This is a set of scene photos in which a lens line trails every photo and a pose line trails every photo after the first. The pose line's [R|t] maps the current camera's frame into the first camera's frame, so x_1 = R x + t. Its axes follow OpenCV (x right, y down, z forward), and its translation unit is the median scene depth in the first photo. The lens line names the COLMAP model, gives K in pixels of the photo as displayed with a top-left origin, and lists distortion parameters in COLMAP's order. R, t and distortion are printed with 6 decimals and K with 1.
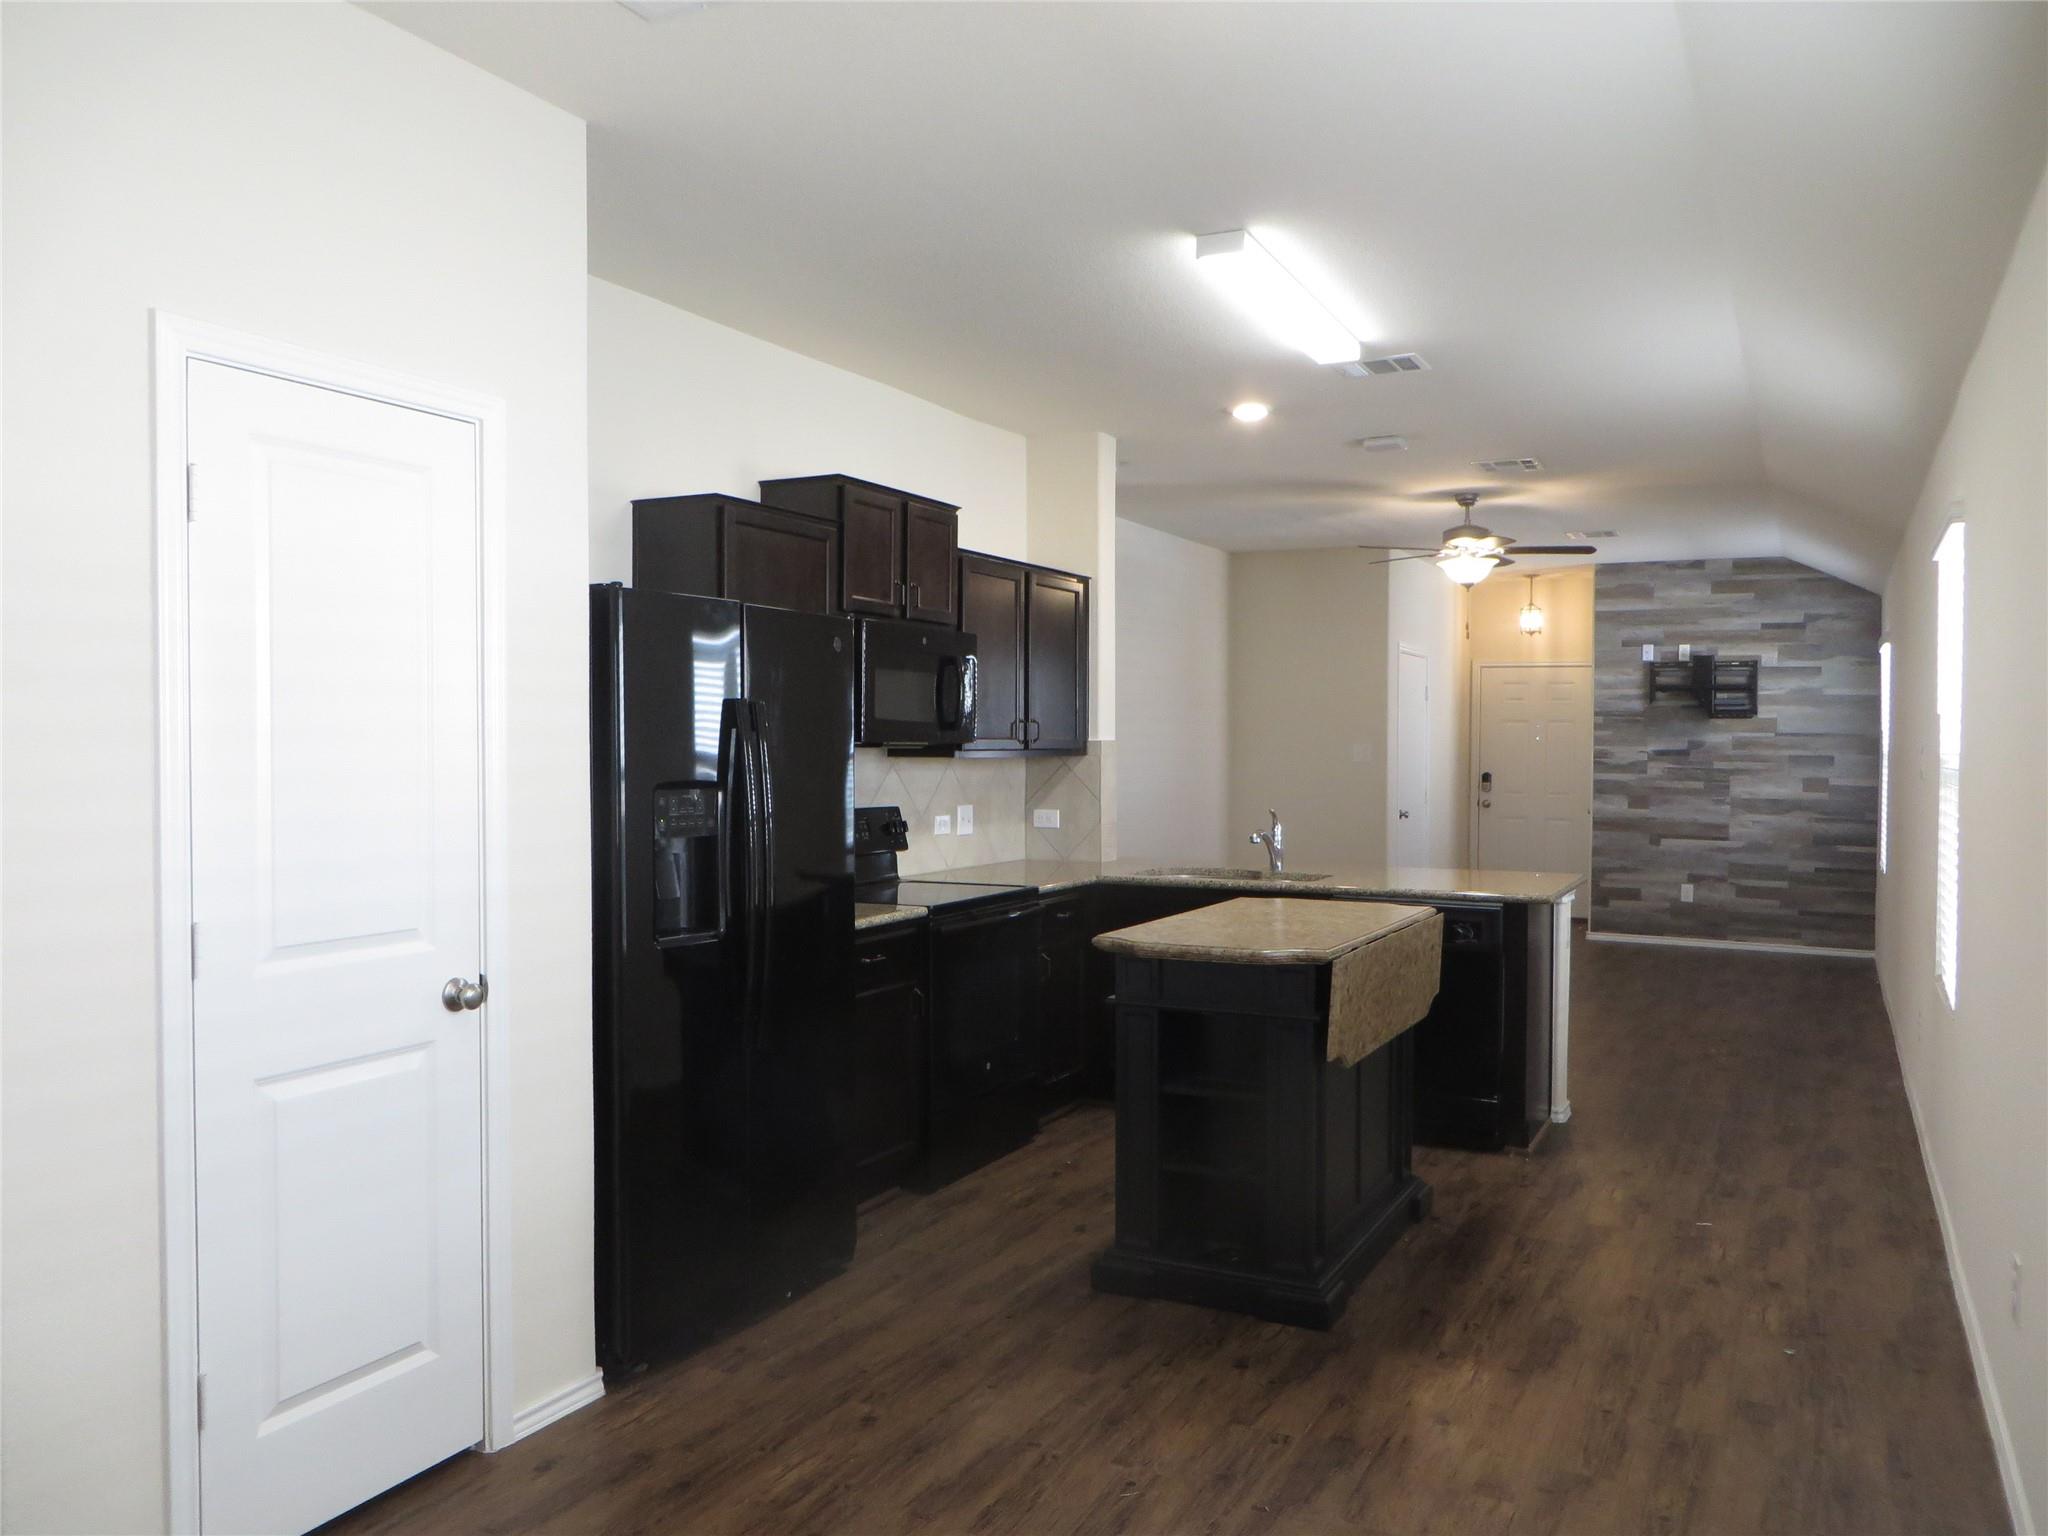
lens RADIAL K [[1555.4, 0, 1021.3], [0, 1555.4, 762.3], [0, 0, 1]] dist [-0.011326, 0.012819]
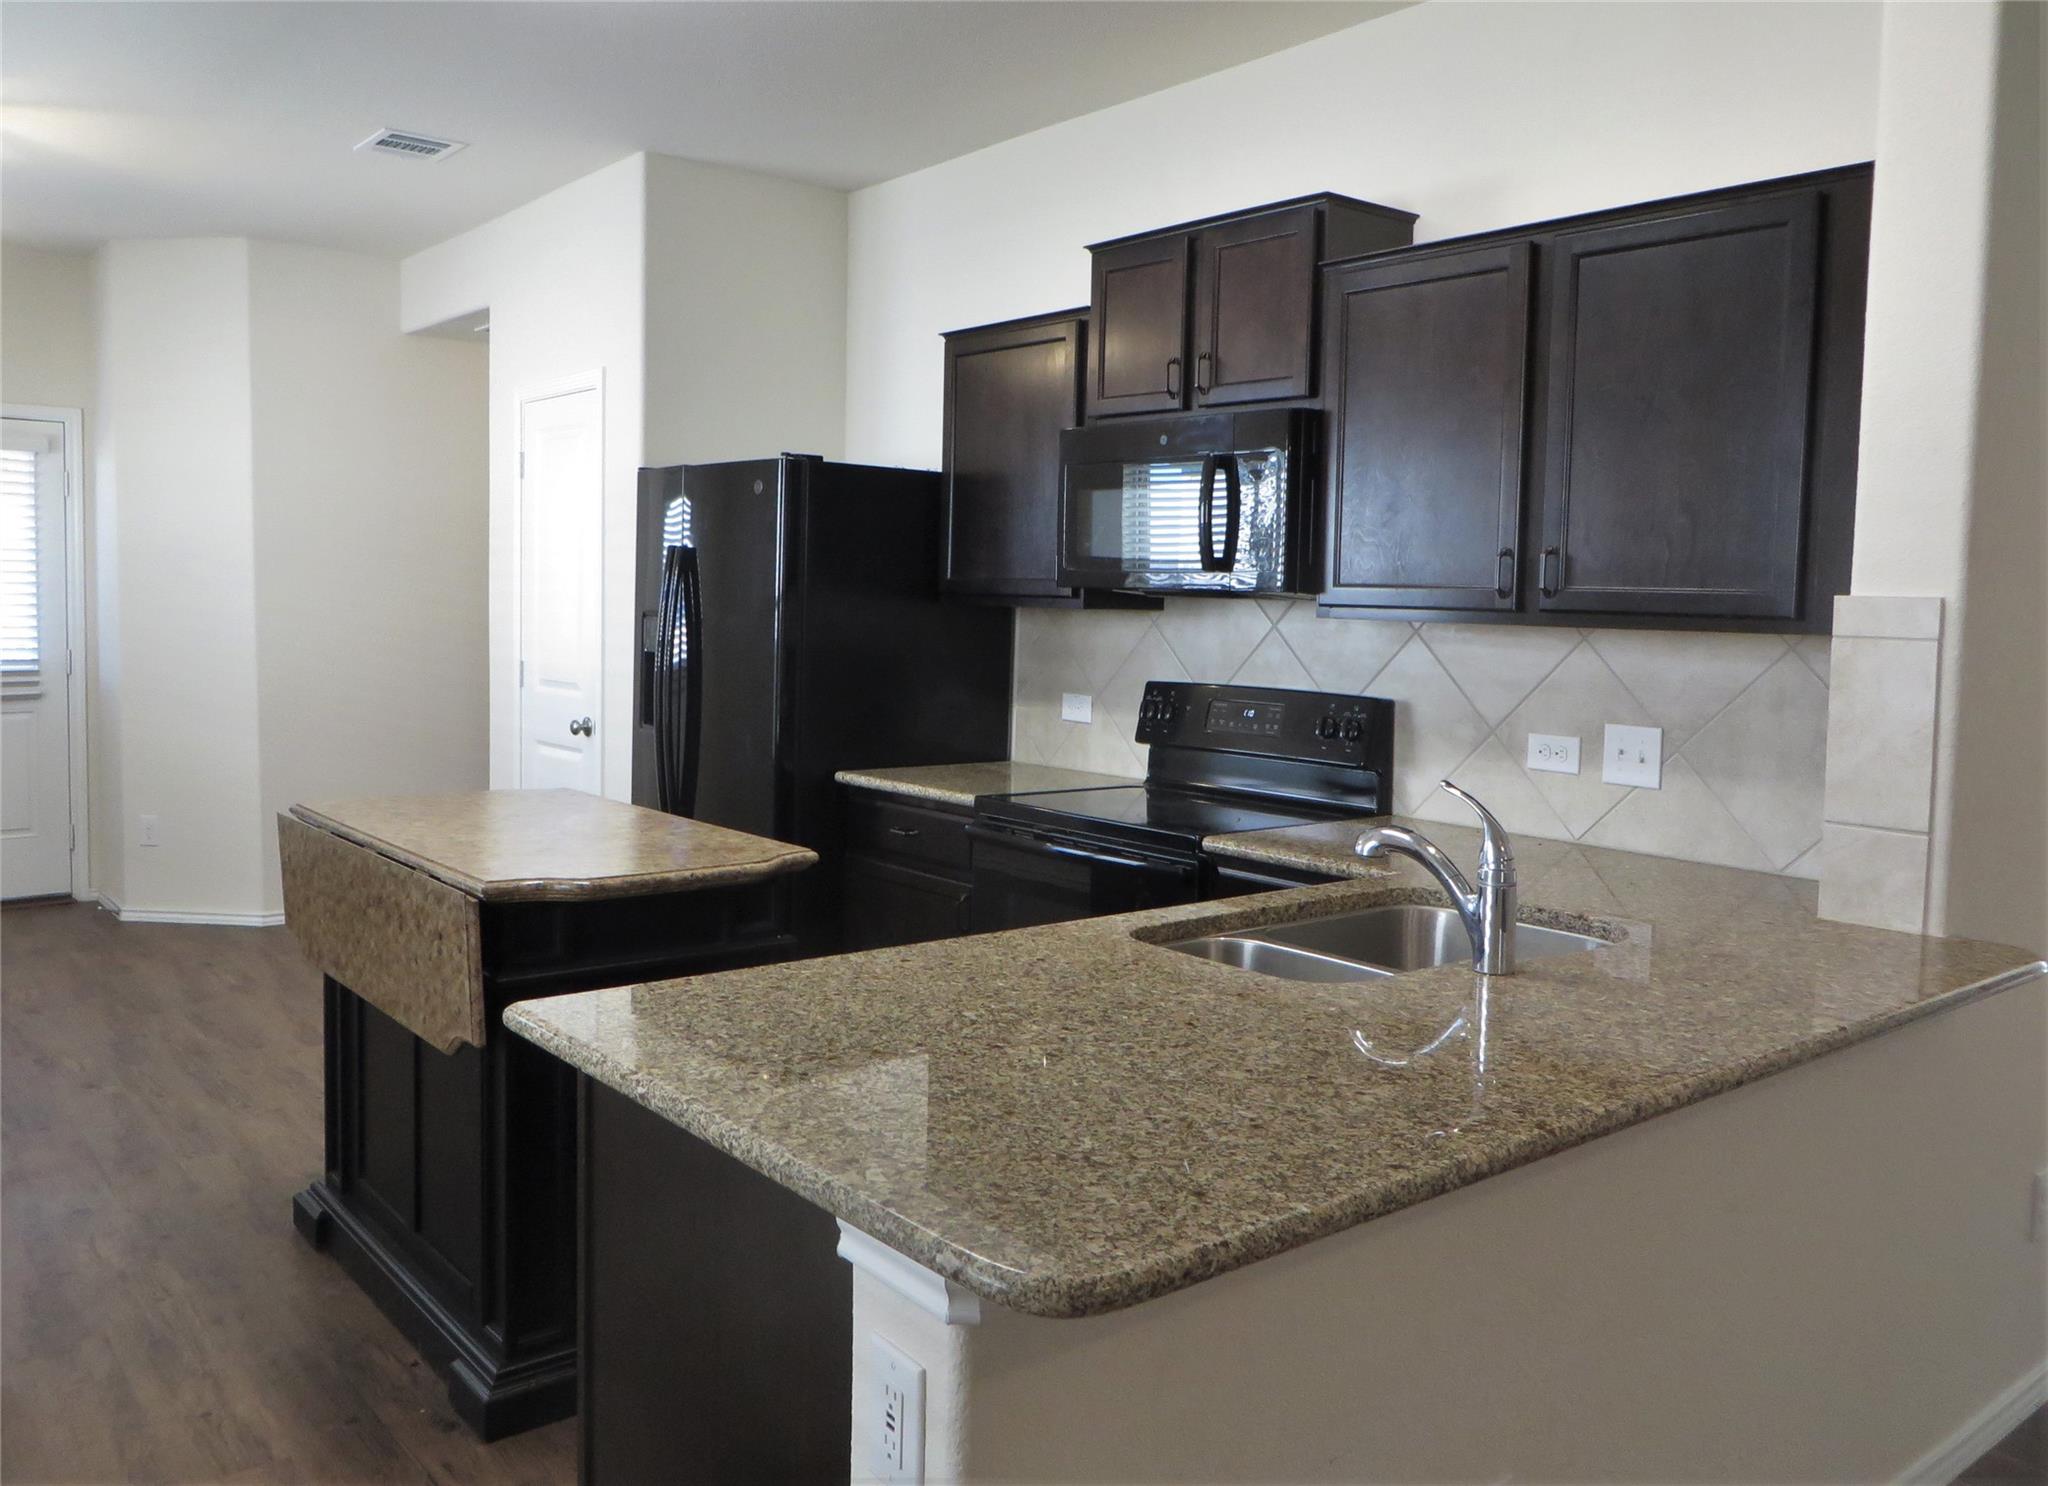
lens RADIAL K [[1592.4, 0, 992.1], [0, 1592.4, 677.7], [0, 0, 1]] dist [-0.010079, -0.003174]
pose [[-0.407564, 0.040274, -0.912288, 0.445643], [-0.033570, 0.997691, 0.059042, -0.009518], [0.912559, 0.054689, -0.405271, 0.895151]]
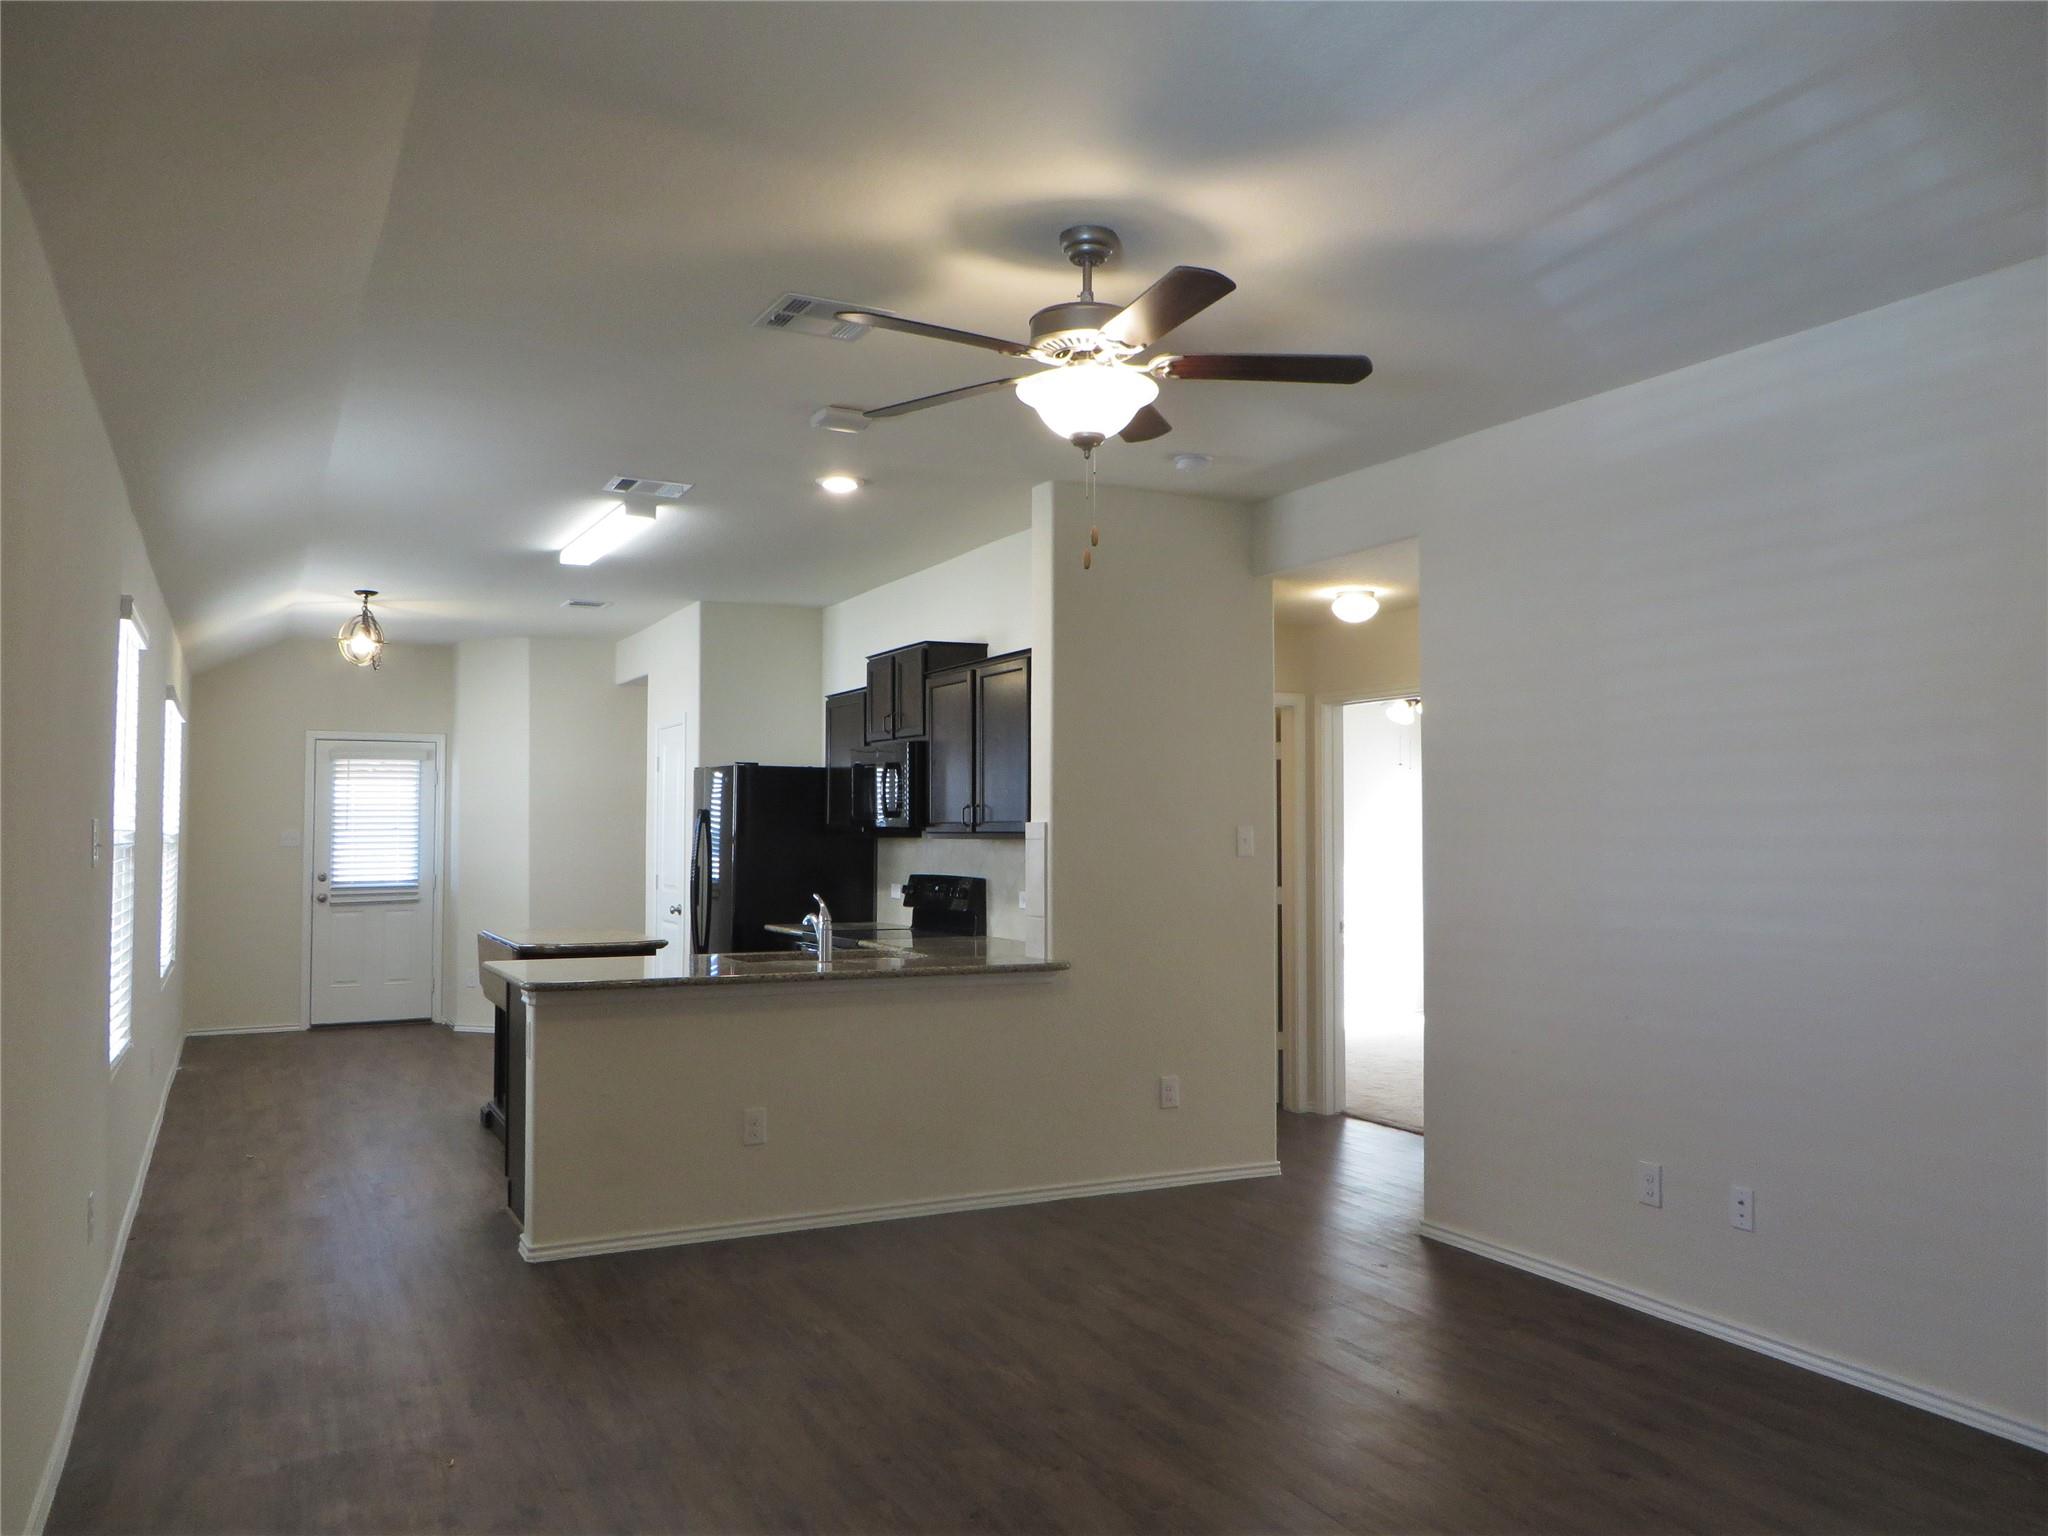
lens RADIAL K [[1555.4, 0, 1033.0], [0, 1555.4, 761.9], [0, 0, 1]] dist [-0.011326, 0.012819]
pose [[-0.585940, -0.041256, -0.809303, 0.732909], [-0.015880, 0.999096, -0.039434, -0.013300], [0.810199, -0.010254, -0.586066, 1.425989]]
